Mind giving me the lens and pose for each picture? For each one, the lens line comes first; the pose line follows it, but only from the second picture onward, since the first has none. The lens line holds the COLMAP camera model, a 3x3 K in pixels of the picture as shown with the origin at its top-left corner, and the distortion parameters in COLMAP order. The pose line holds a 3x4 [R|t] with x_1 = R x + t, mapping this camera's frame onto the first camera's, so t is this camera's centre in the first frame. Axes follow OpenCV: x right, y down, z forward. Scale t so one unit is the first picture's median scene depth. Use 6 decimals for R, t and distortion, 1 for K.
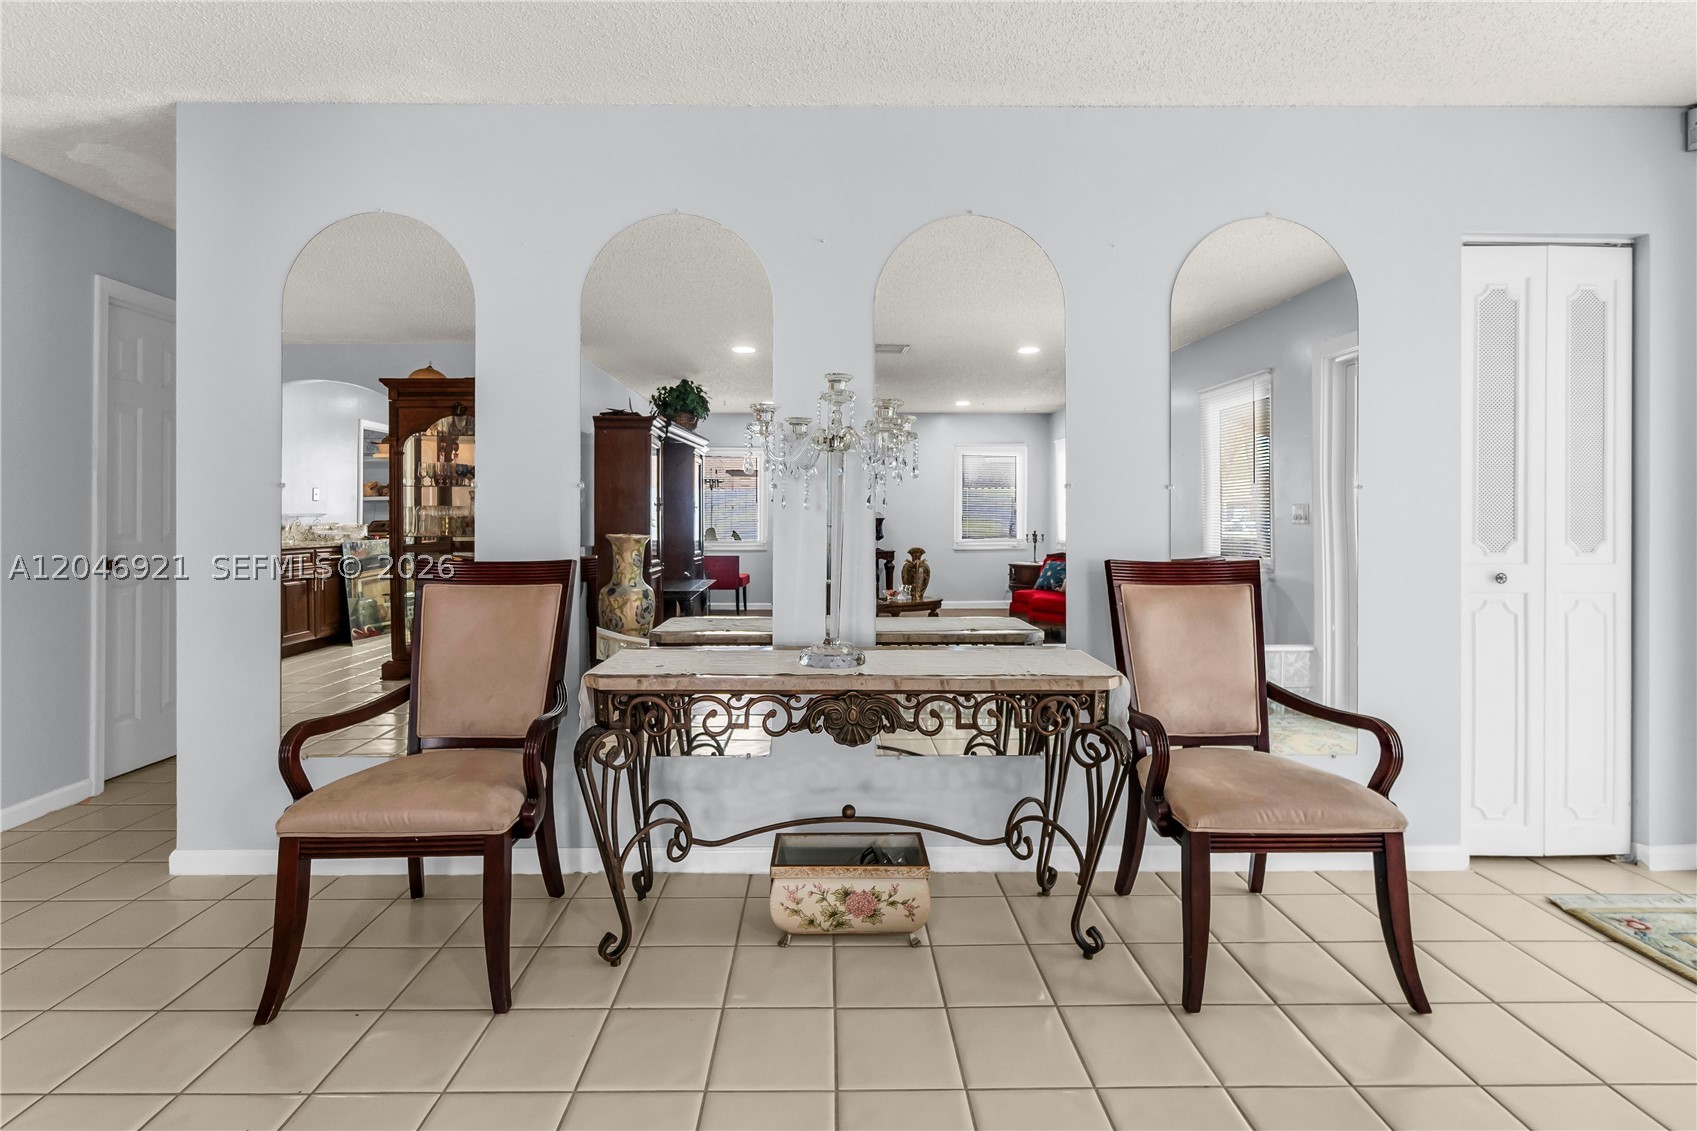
lens RADIAL K [[759.0, 0, 833.0], [0, 759.0, 518.3], [0, 0, 1]] dist [-0.007256, 0.002218]
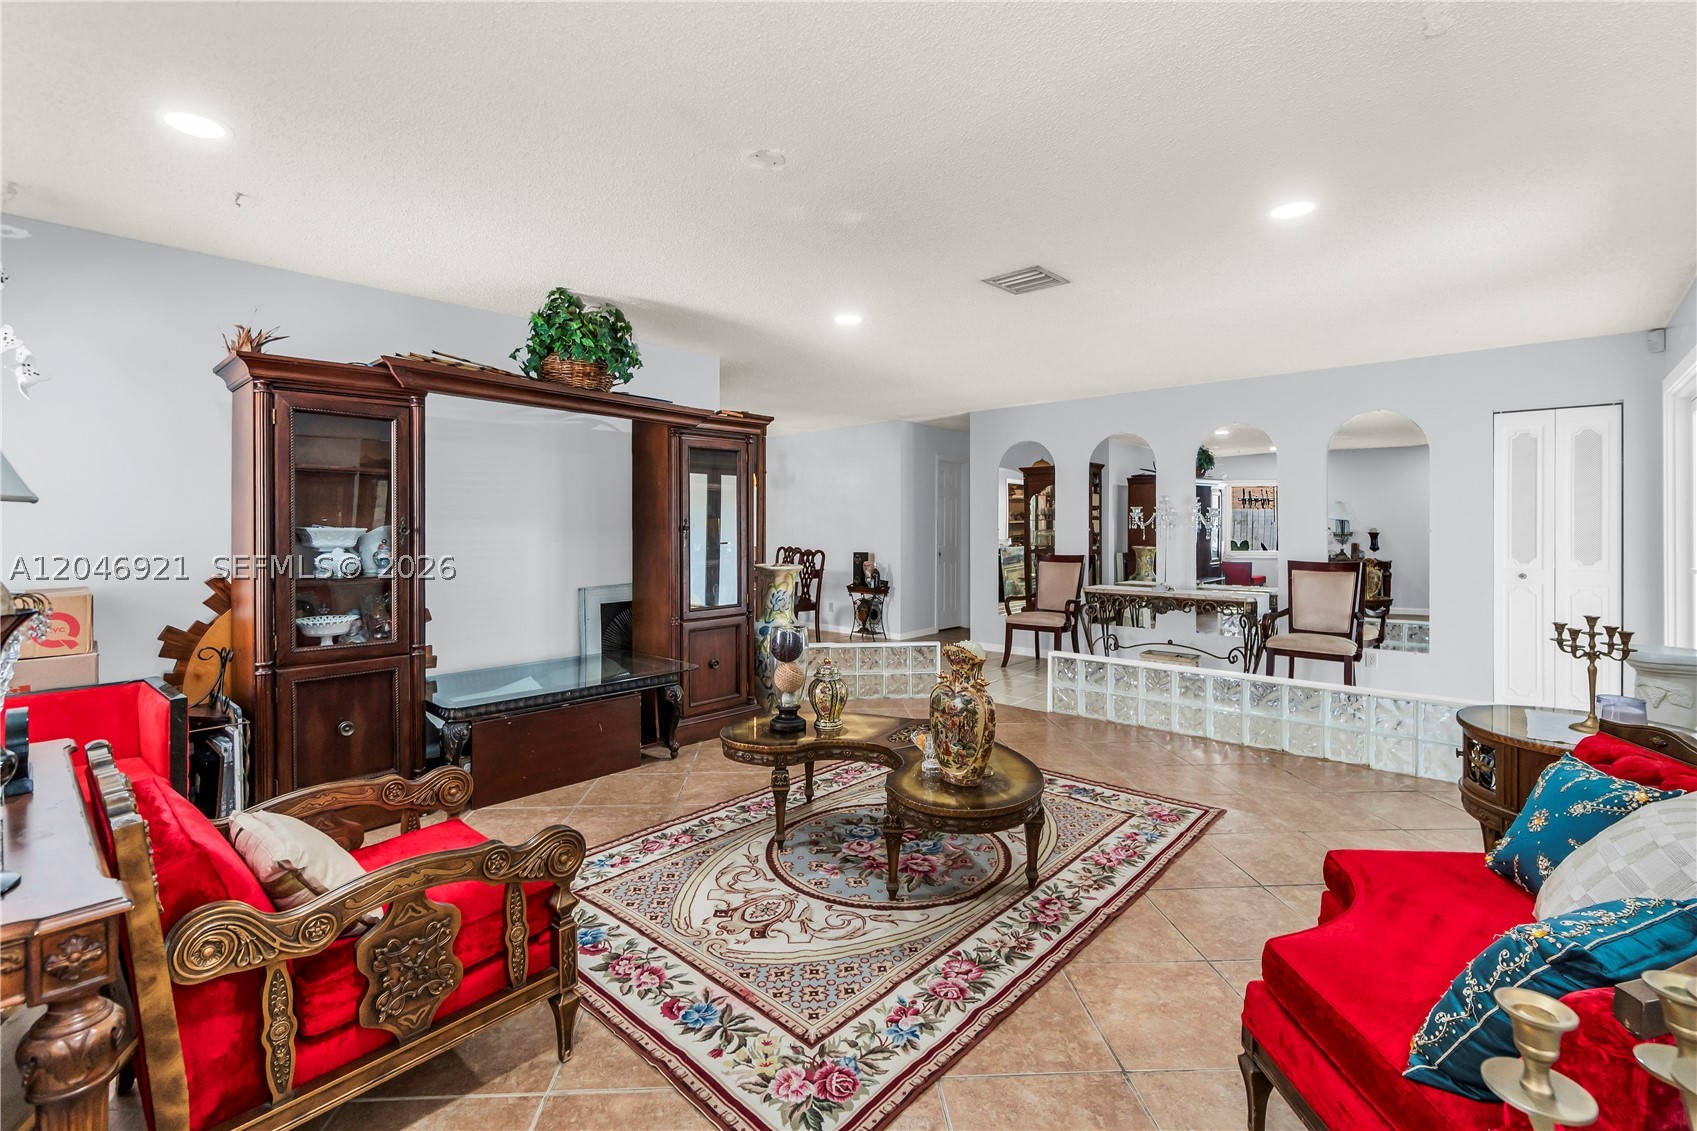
lens RADIAL K [[759.0, 0, 834.9], [0, 759.0, 529.1], [0, 0, 1]] dist [-0.007256, 0.002218]
pose [[0.725223, 0.000860, -0.688513, 0.934070], [0.002321, 0.999990, 0.003693, -0.057584], [0.688510, -0.004276, 0.725214, -1.725142]]
